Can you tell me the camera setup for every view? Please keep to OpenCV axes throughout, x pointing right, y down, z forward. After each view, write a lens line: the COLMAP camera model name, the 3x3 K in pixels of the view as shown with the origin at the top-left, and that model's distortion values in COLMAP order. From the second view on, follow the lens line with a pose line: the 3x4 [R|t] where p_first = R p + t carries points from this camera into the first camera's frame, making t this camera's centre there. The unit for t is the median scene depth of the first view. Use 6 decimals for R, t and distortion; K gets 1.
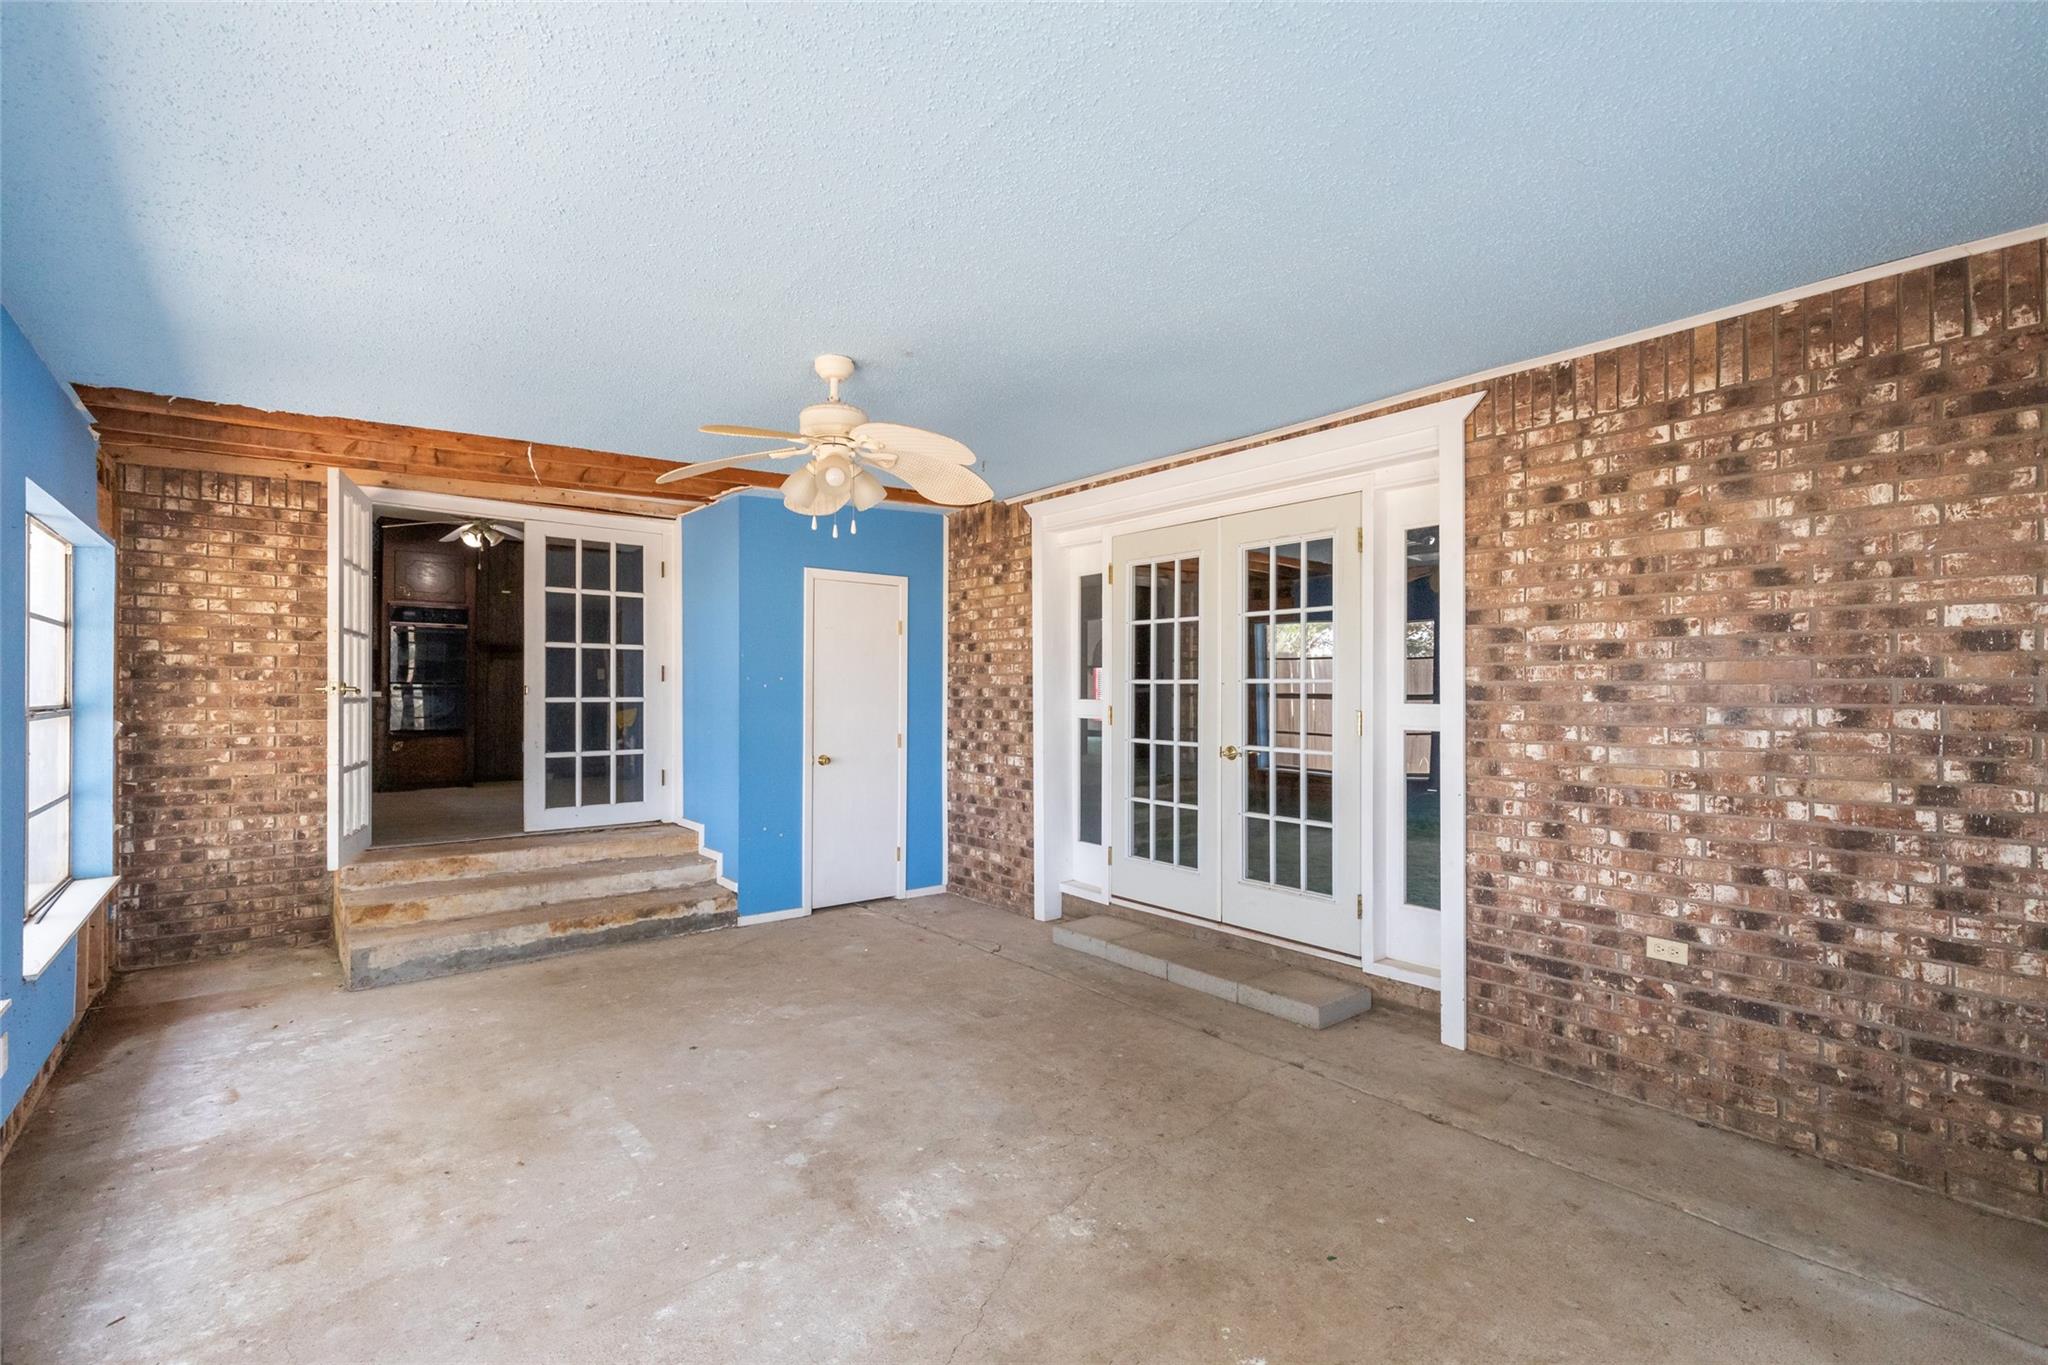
lens RADIAL K [[916.2, 0, 1024.0], [0, 916.2, 682.5], [0, 0, 1]] dist [0.020028, 0.000116]
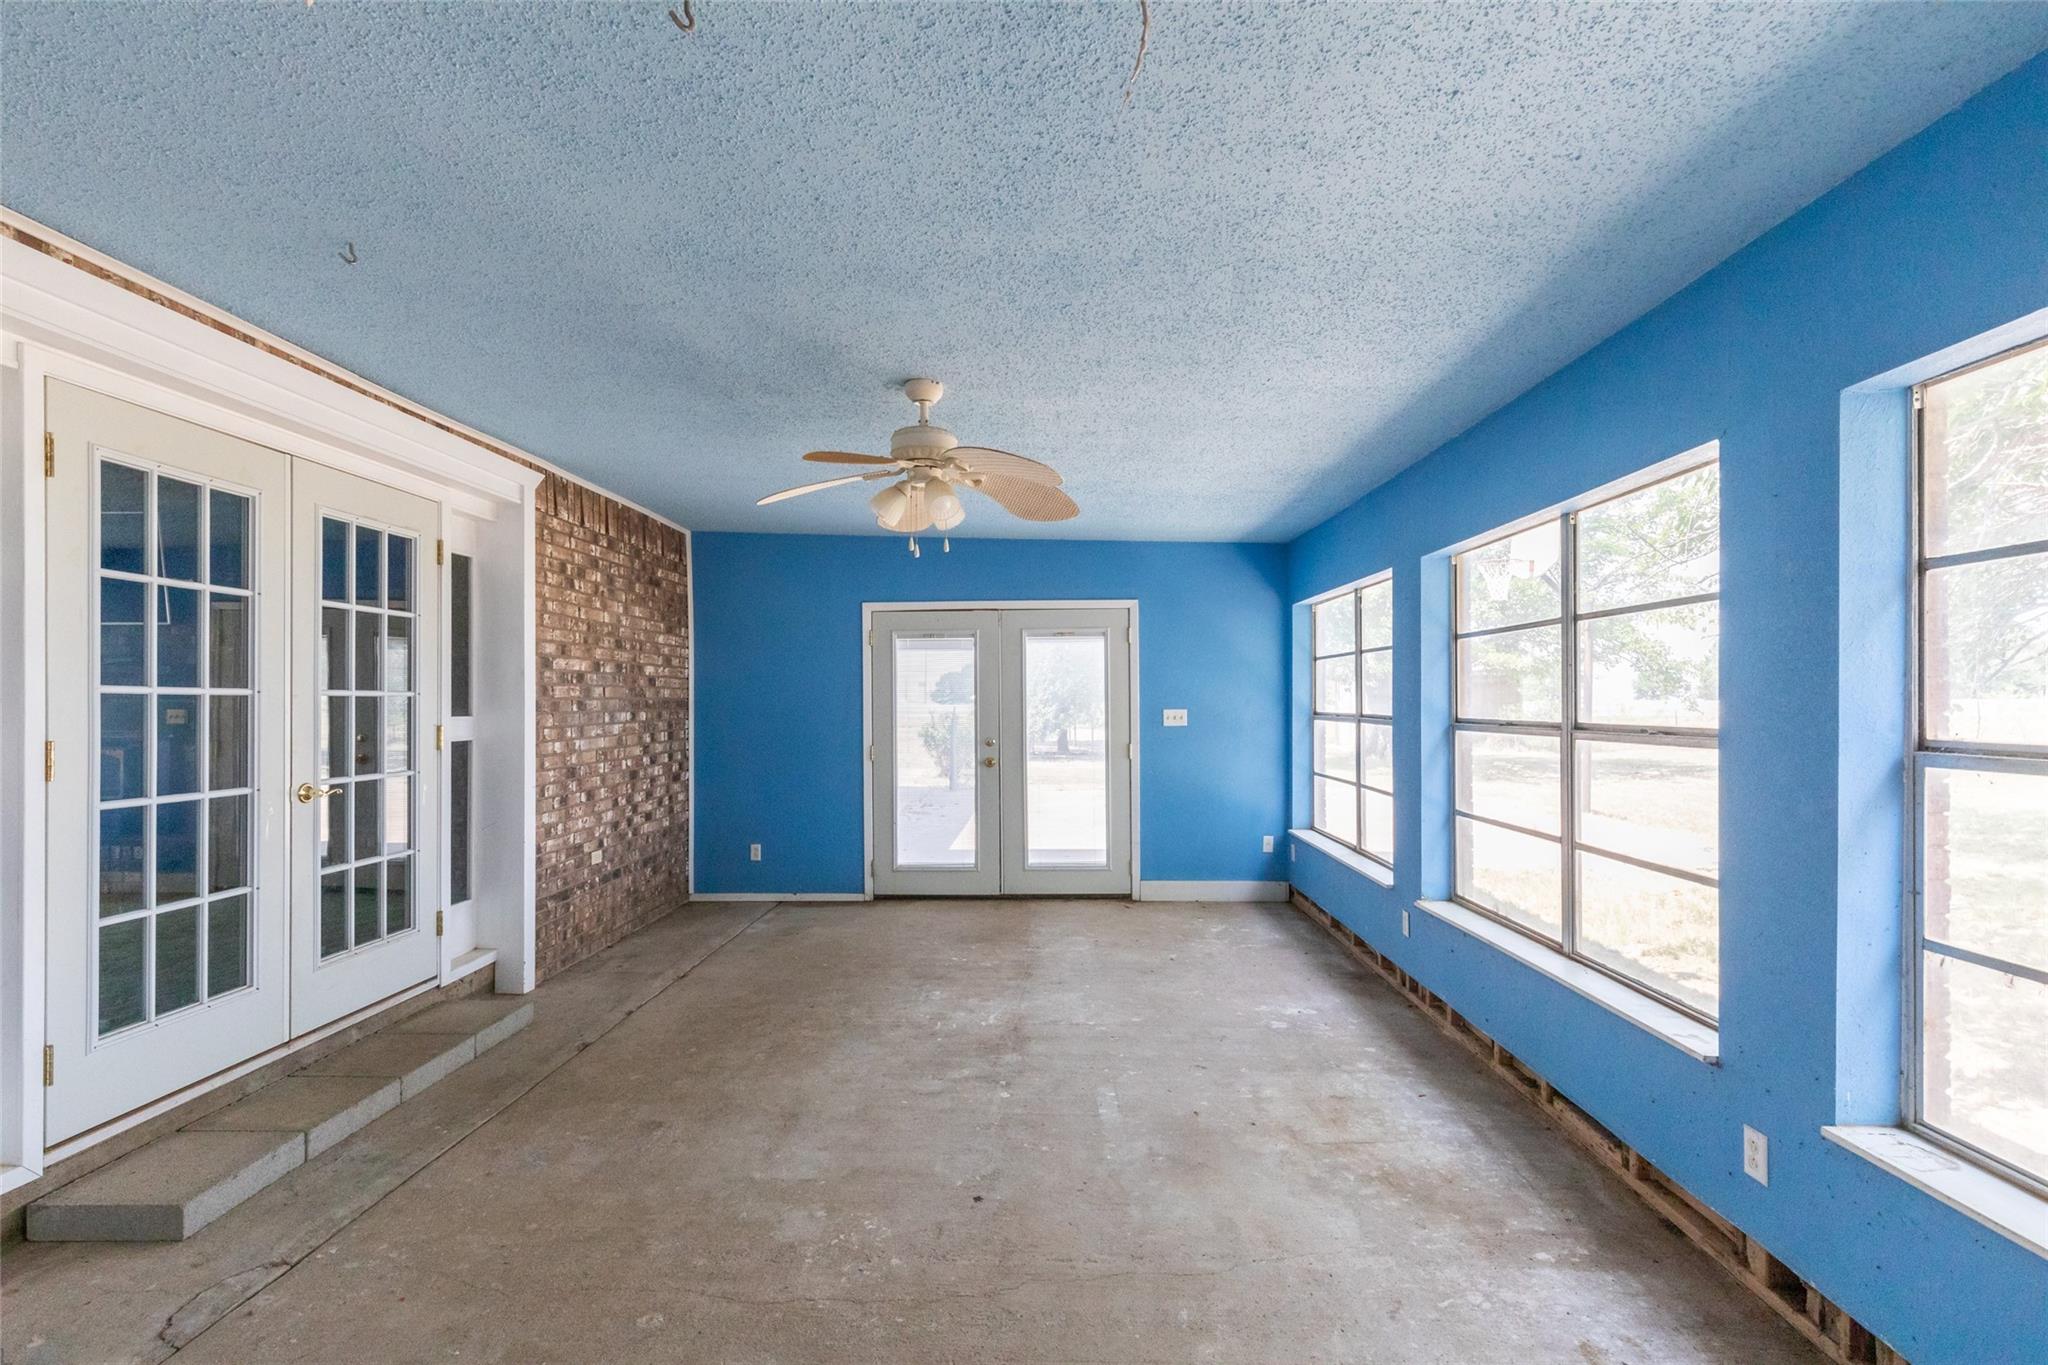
lens RADIAL K [[953.3, 0, 1009.0], [0, 953.3, 694.0], [0, 0, 1]] dist [0.006334, 0.000088]
pose [[-0.751242, 0.007923, 0.659980, -0.907802], [-0.001159, 0.999911, -0.013323, 0.012329], [-0.660026, -0.010773, -0.751165, 1.612236]]
